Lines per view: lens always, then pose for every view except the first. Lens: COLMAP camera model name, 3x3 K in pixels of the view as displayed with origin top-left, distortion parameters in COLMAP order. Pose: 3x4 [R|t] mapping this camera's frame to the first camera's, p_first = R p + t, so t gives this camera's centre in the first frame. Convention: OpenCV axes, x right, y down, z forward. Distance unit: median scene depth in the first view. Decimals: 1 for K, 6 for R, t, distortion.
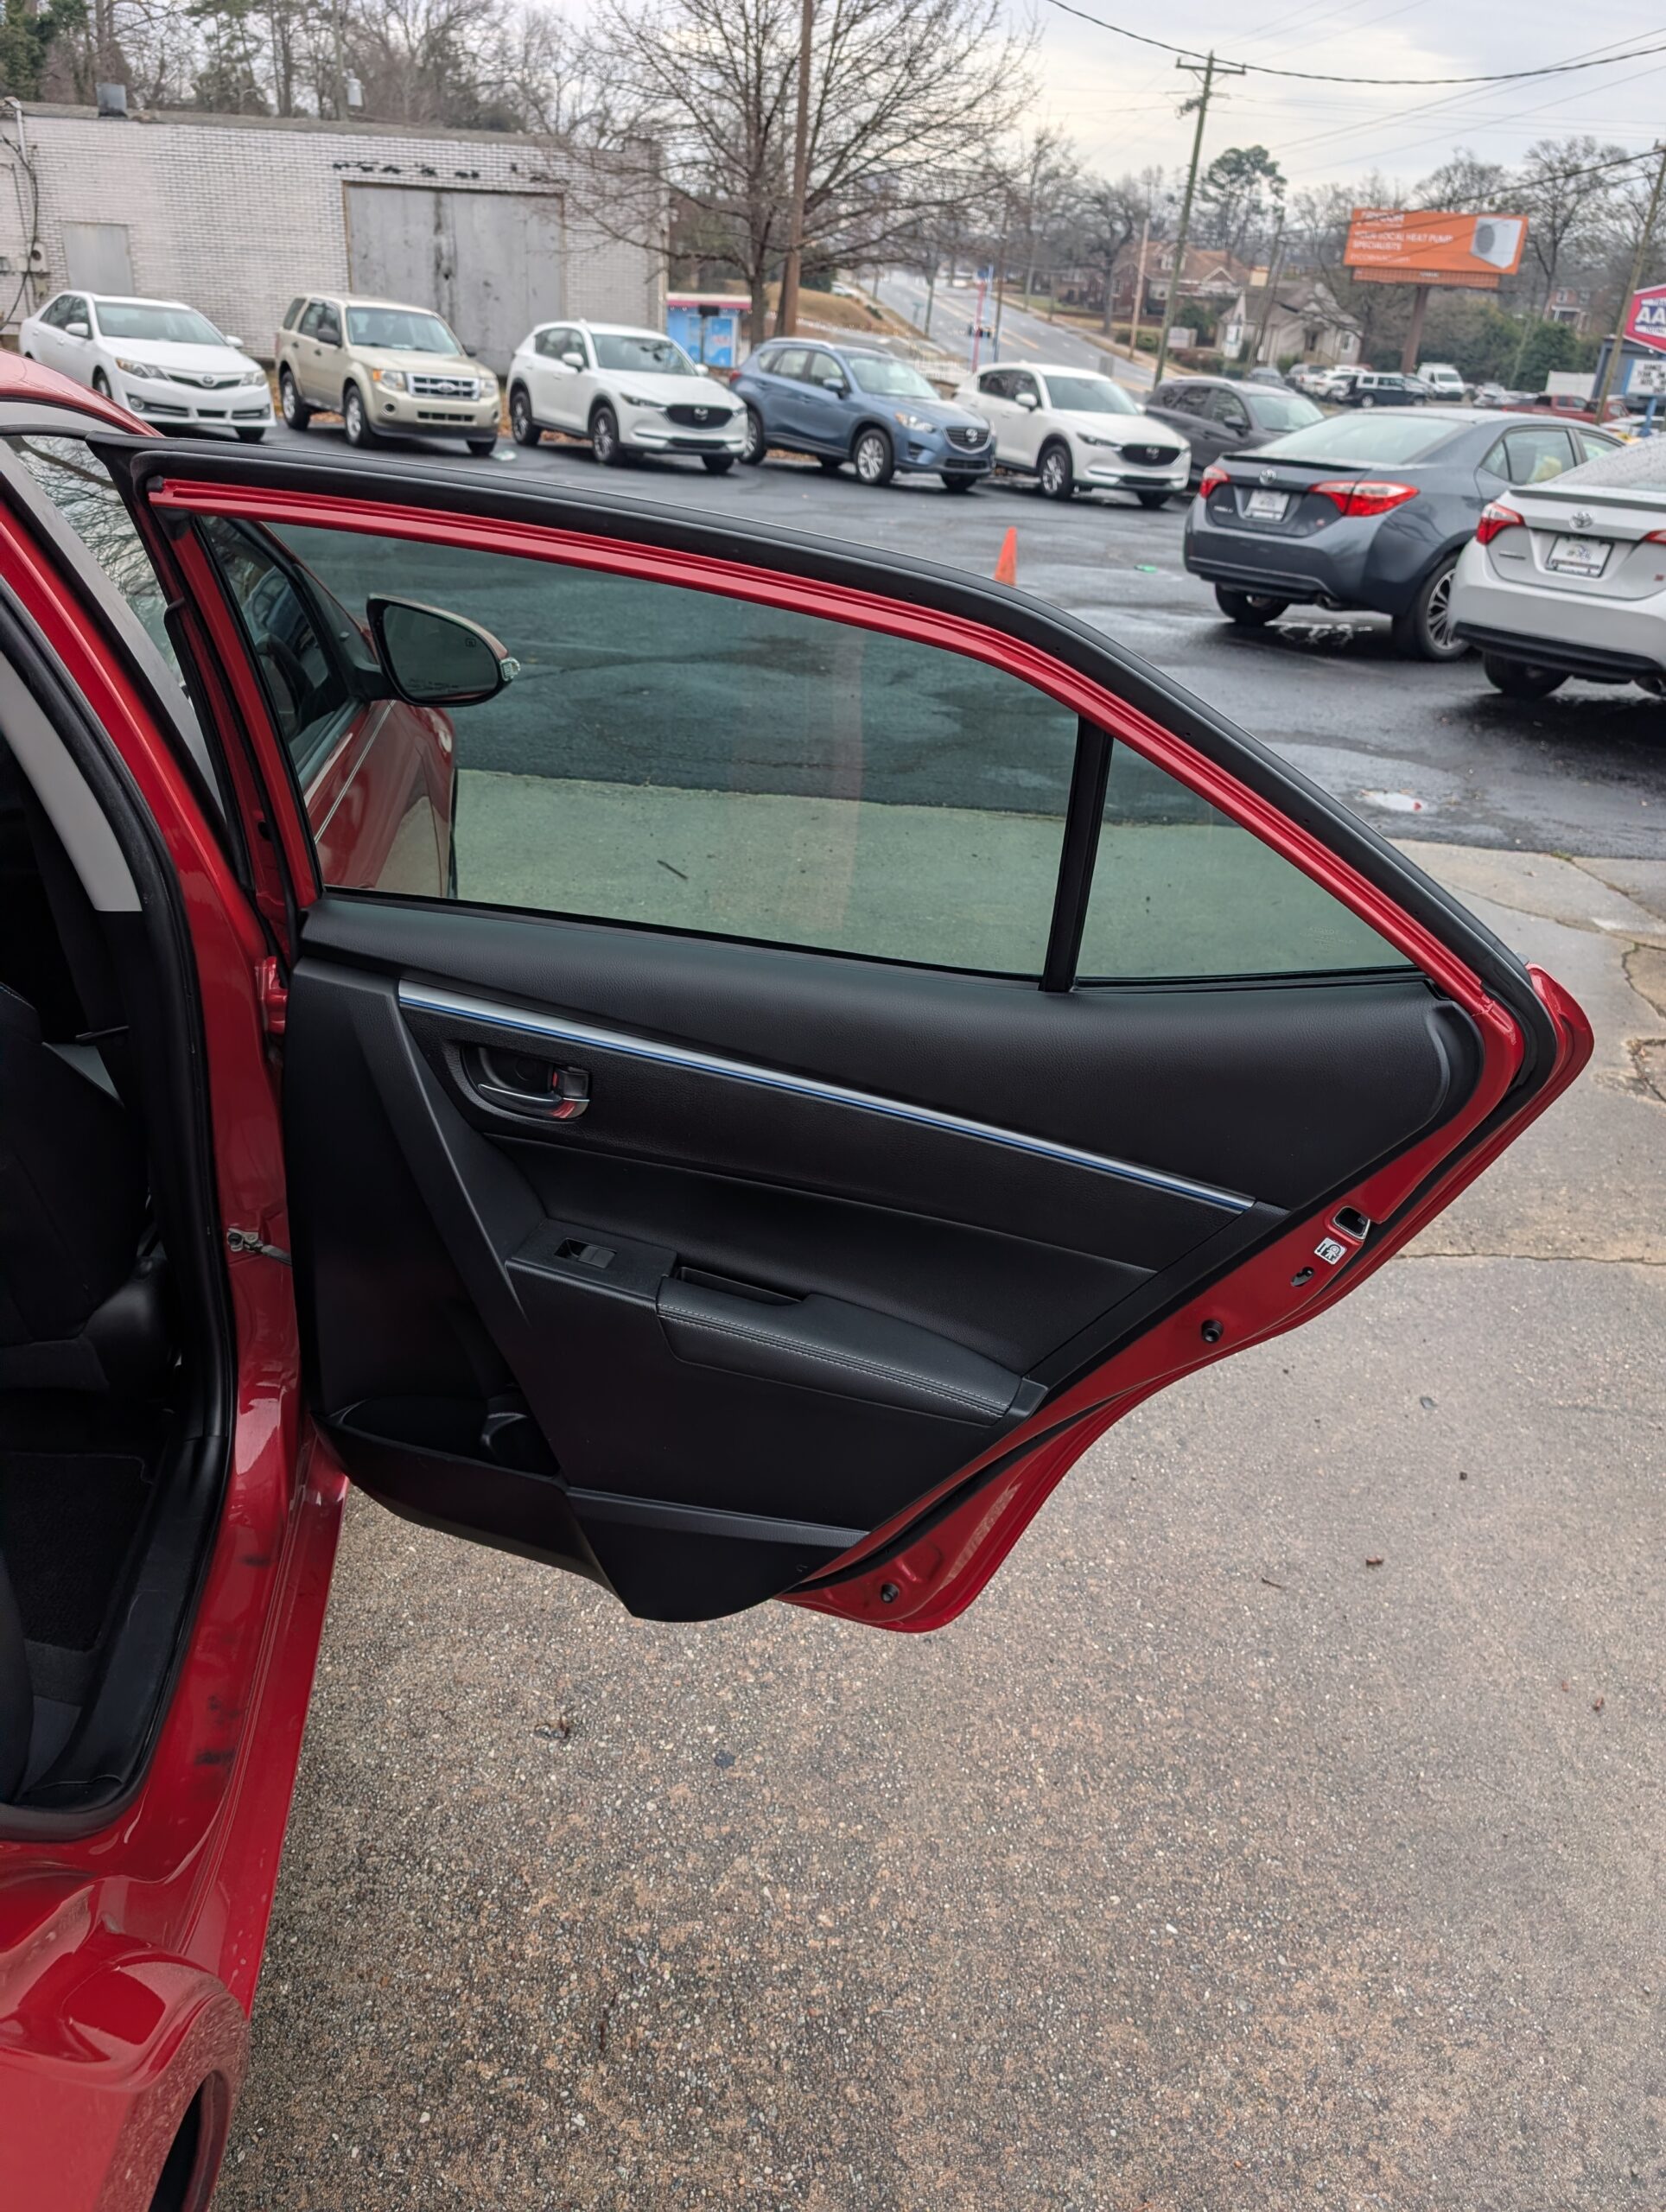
lens RADIAL K [[1594.1, 0, 814.4], [0, 1594.1, 1075.3], [0, 0, 1]] dist [0.021237, -0.018500]
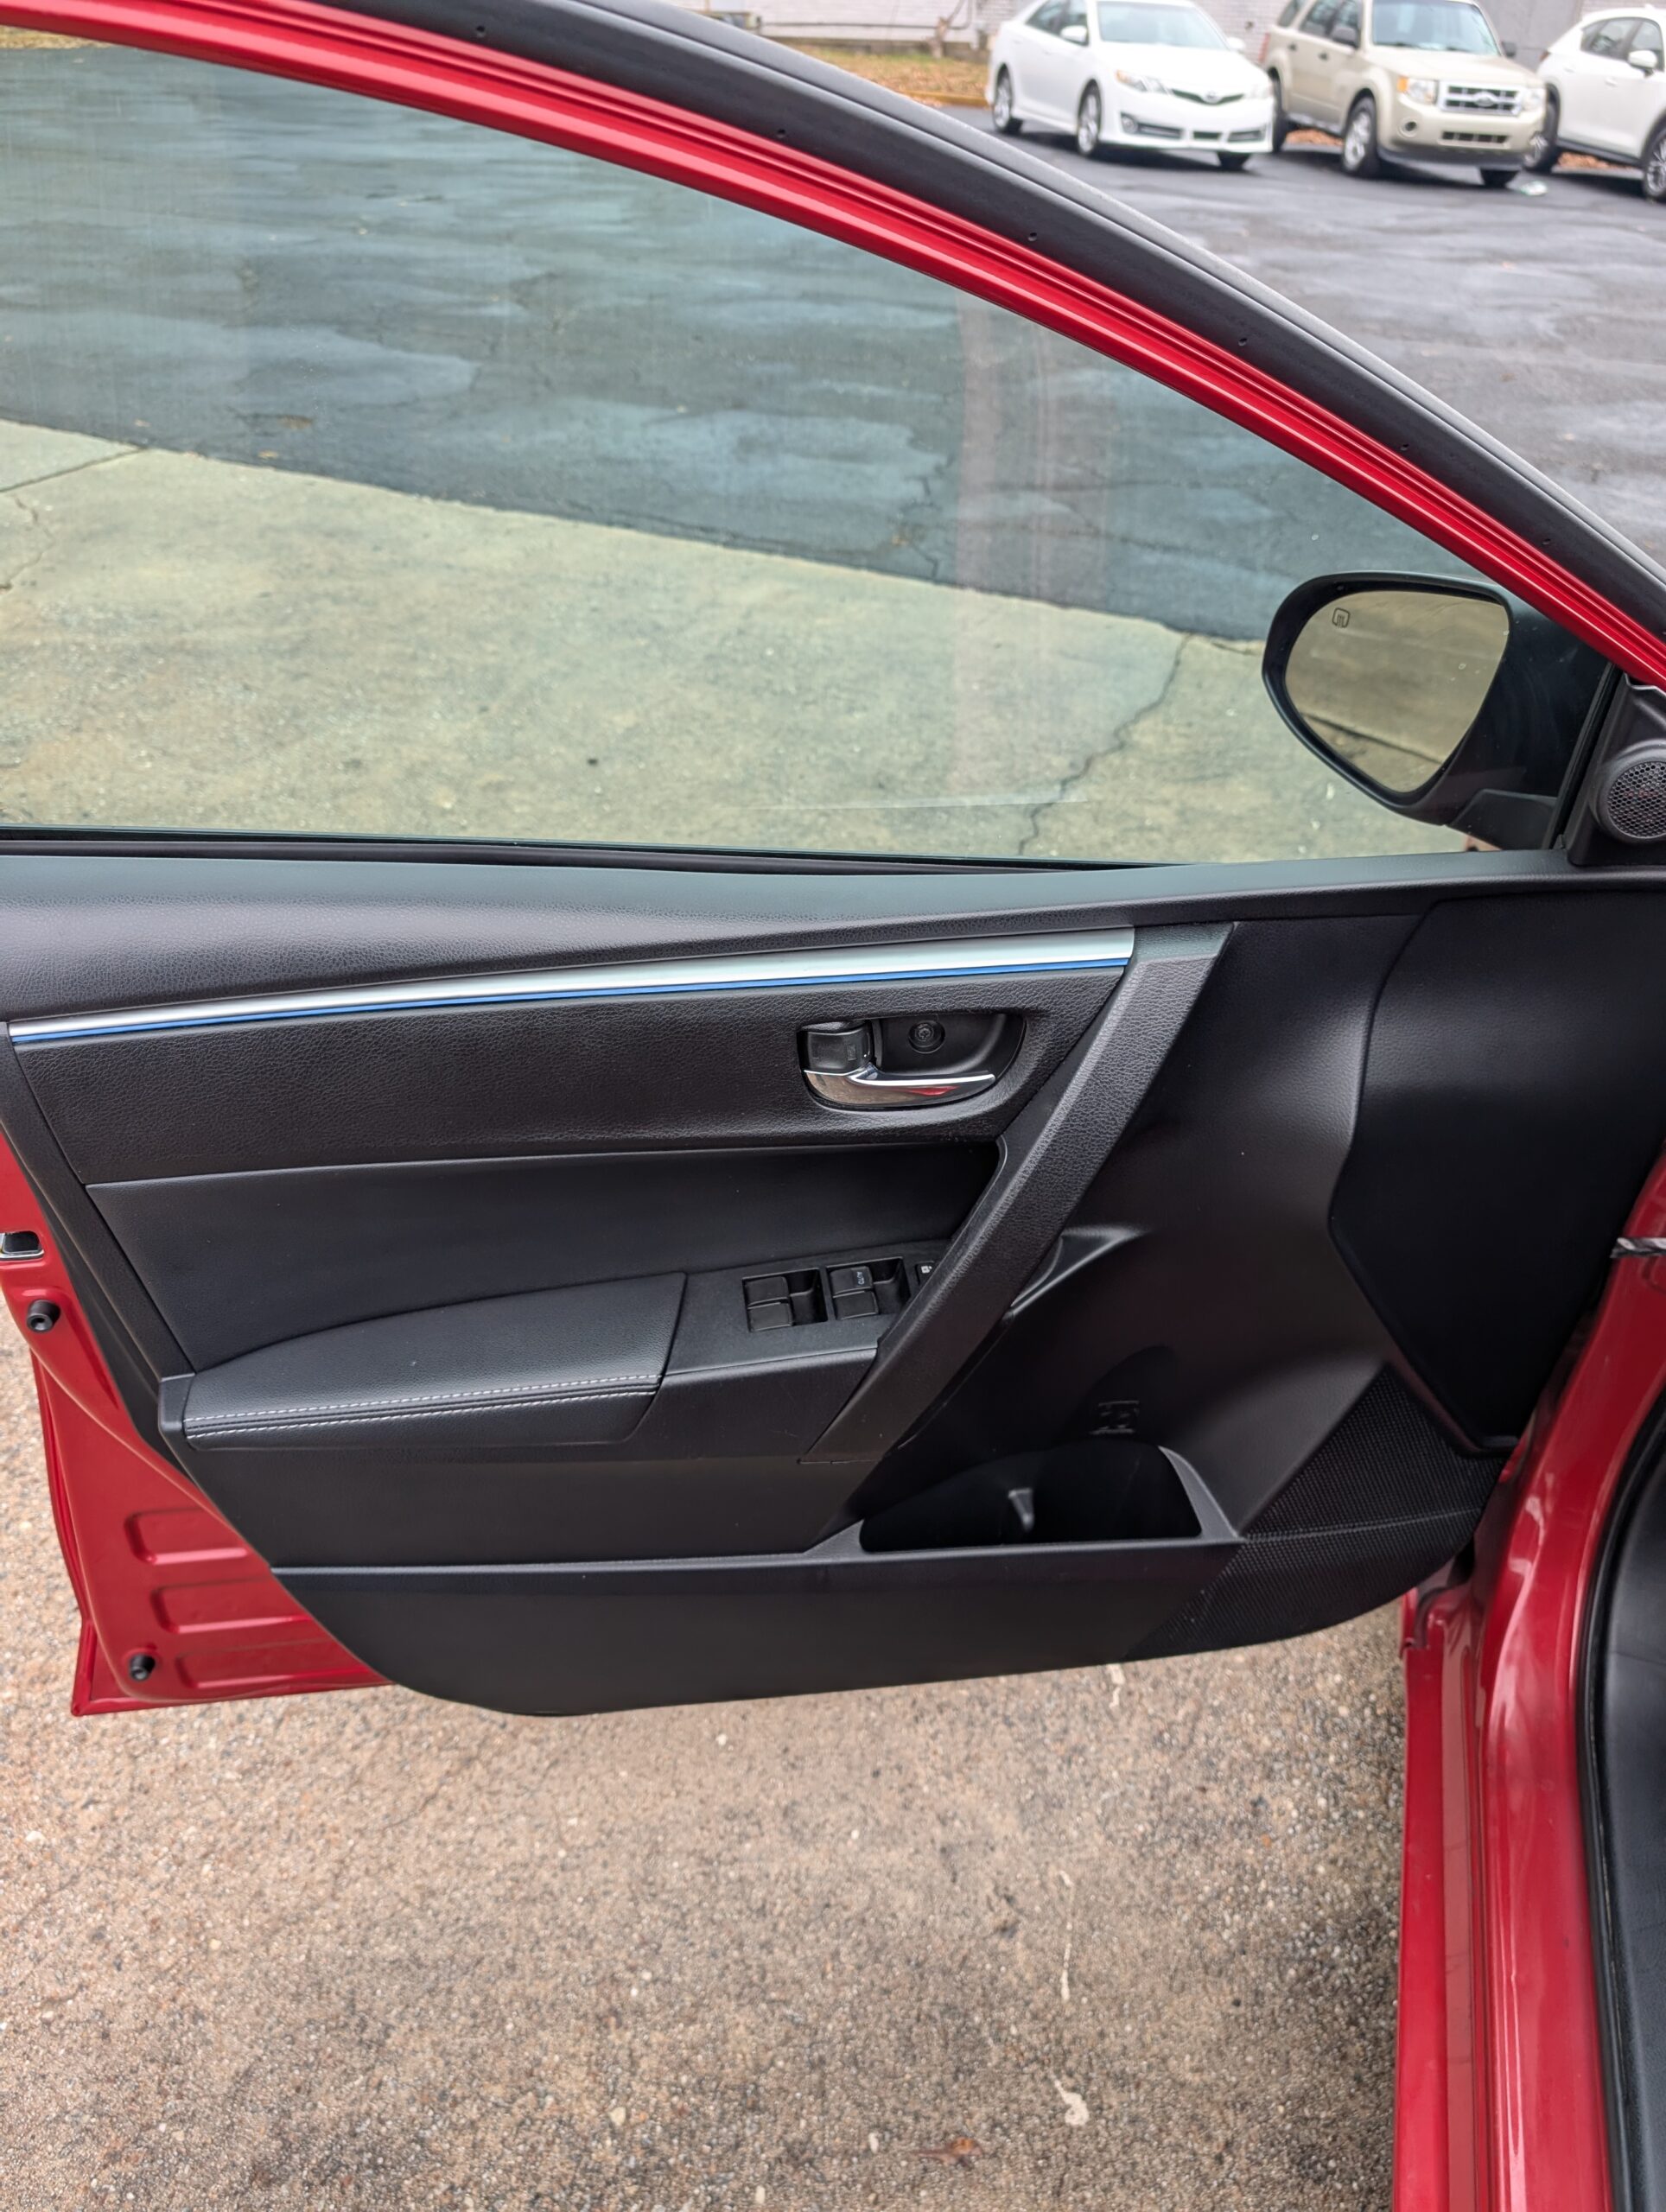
lens RADIAL K [[1594.1, 0, 835.1], [0, 1594.1, 1109.6], [0, 0, 1]] dist [0.021237, -0.018500]
pose [[0.907766, 0.217002, -0.358986, -0.109480], [-0.156808, 0.969297, 0.189405, -0.026794], [0.389065, -0.115644, 0.913923, 0.050327]]
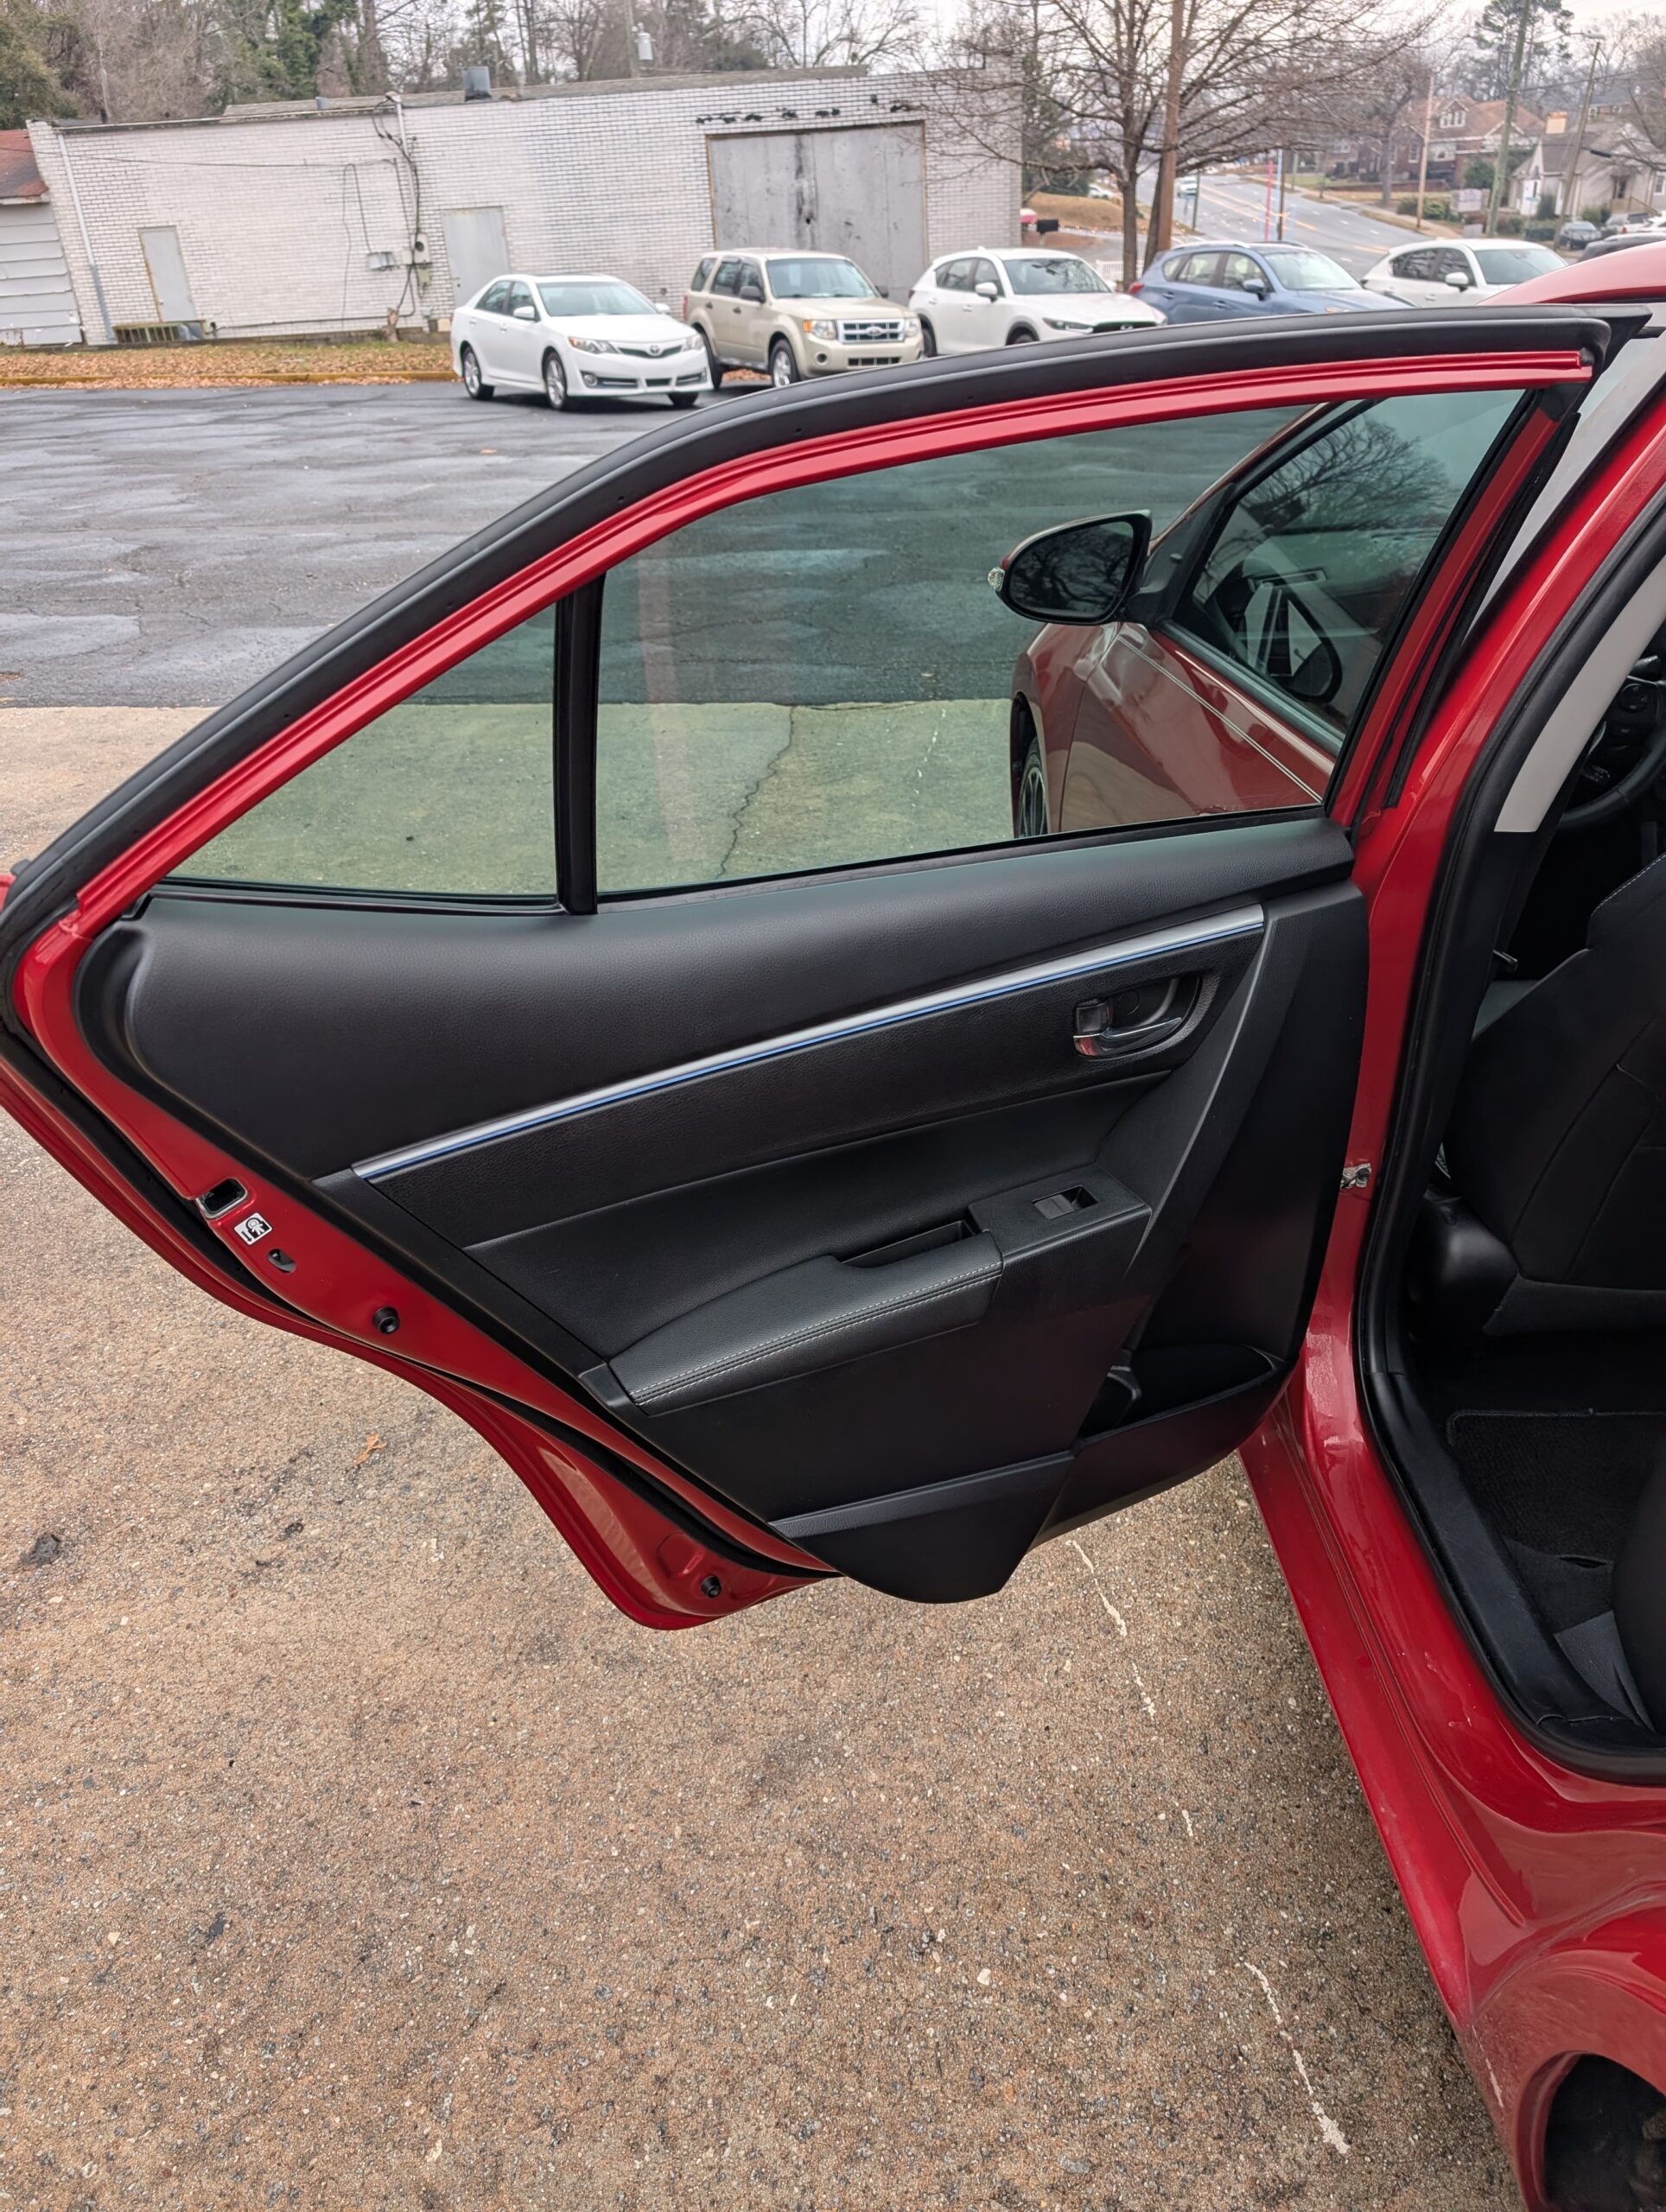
lens RADIAL K [[1594.1, 0, 847.1], [0, 1594.1, 1094.0], [0, 0, 1]] dist [0.021237, -0.018500]
pose [[0.989013, -0.038585, -0.142705, -0.107977], [0.045498, 0.997928, 0.045495, -0.001112], [0.140654, -0.051488, 0.988719, -0.012247]]
